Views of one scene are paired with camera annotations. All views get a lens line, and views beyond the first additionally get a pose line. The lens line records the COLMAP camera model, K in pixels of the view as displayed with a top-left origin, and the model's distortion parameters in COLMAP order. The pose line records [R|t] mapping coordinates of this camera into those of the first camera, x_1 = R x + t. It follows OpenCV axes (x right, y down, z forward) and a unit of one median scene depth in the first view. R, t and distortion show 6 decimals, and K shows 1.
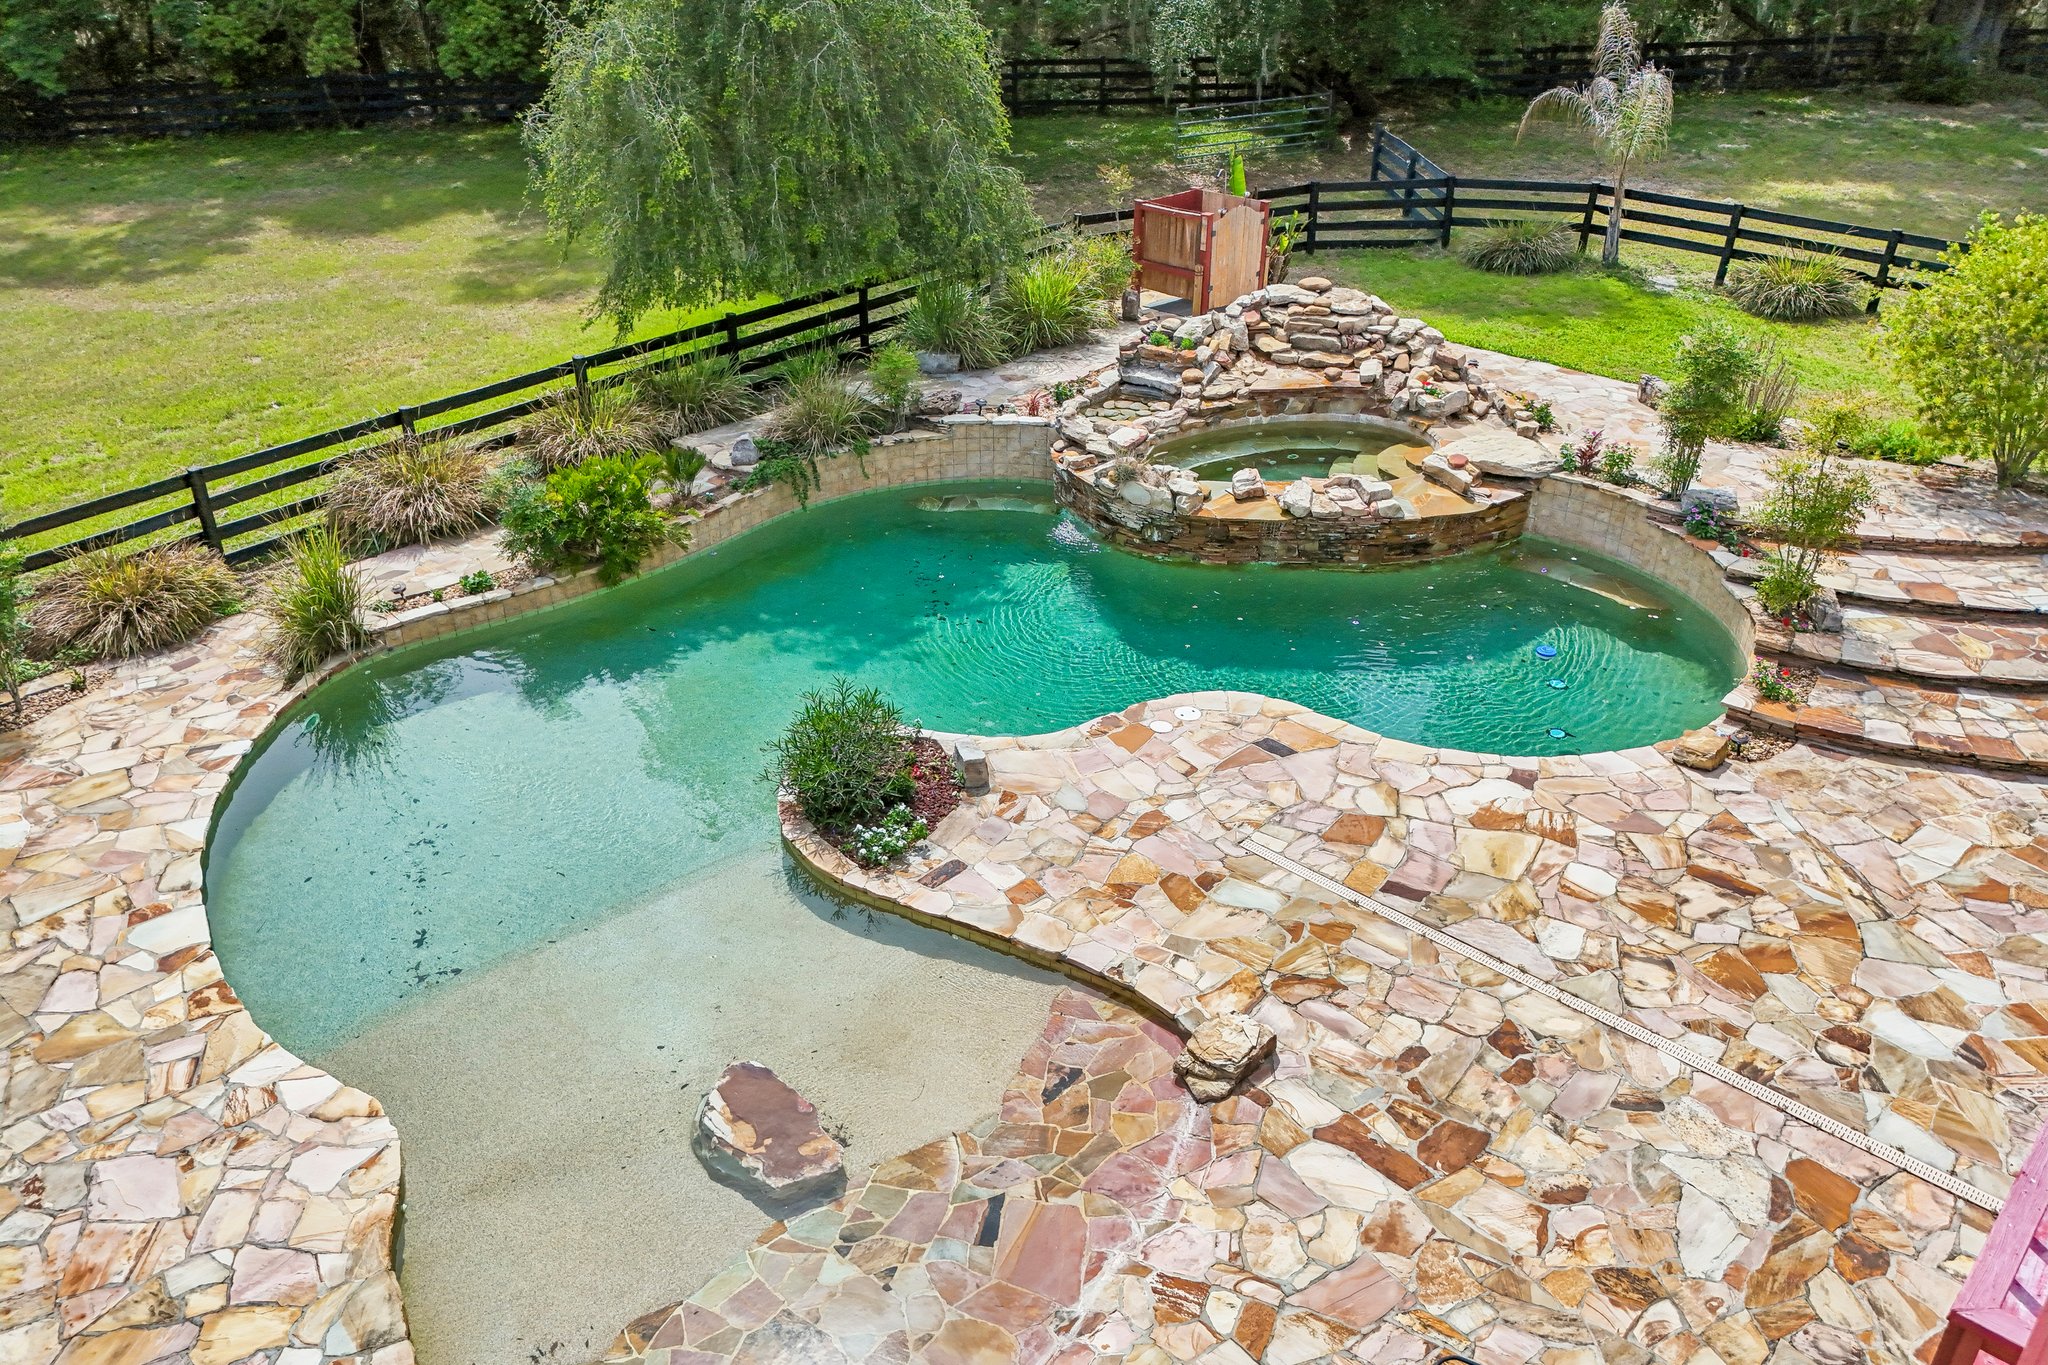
lens RADIAL K [[1510.6, 0, 1032.2], [0, 1510.6, 682.7], [0, 0, 1]] dist [0.070063, -0.062348]
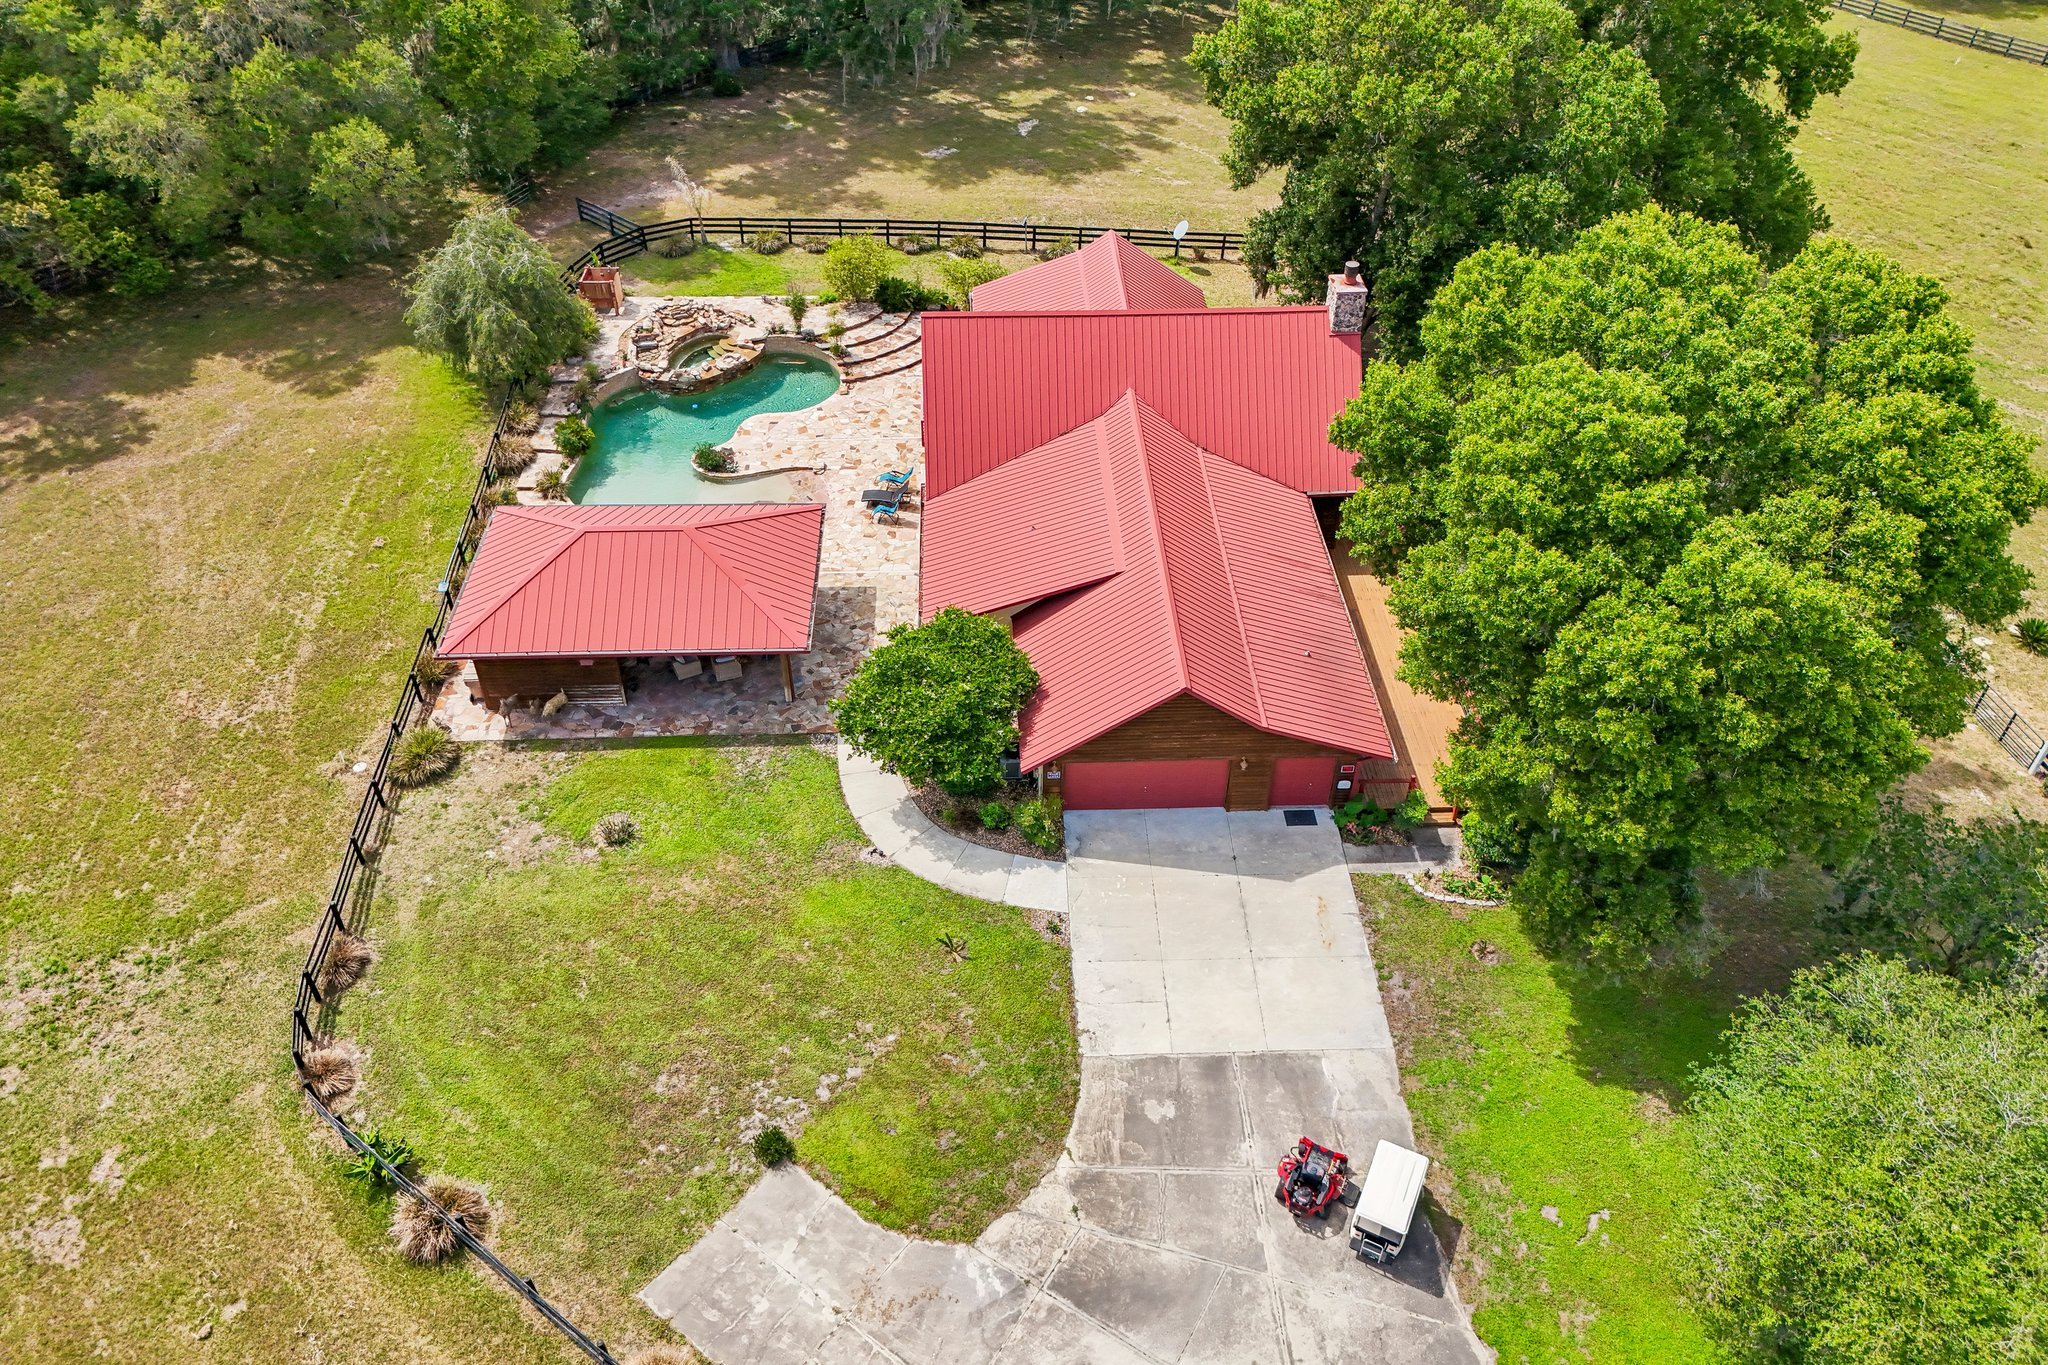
lens RADIAL K [[1510.6, 0, 1027.4], [0, 1510.6, 676.9], [0, 0, 1]] dist [0.070063, -0.062348]
pose [[0.692474, -0.464840, 0.551728, -2.503894], [0.348862, 0.885152, 0.307899, -0.480021], [-0.631487, -0.020735, 0.775109, -3.487771]]
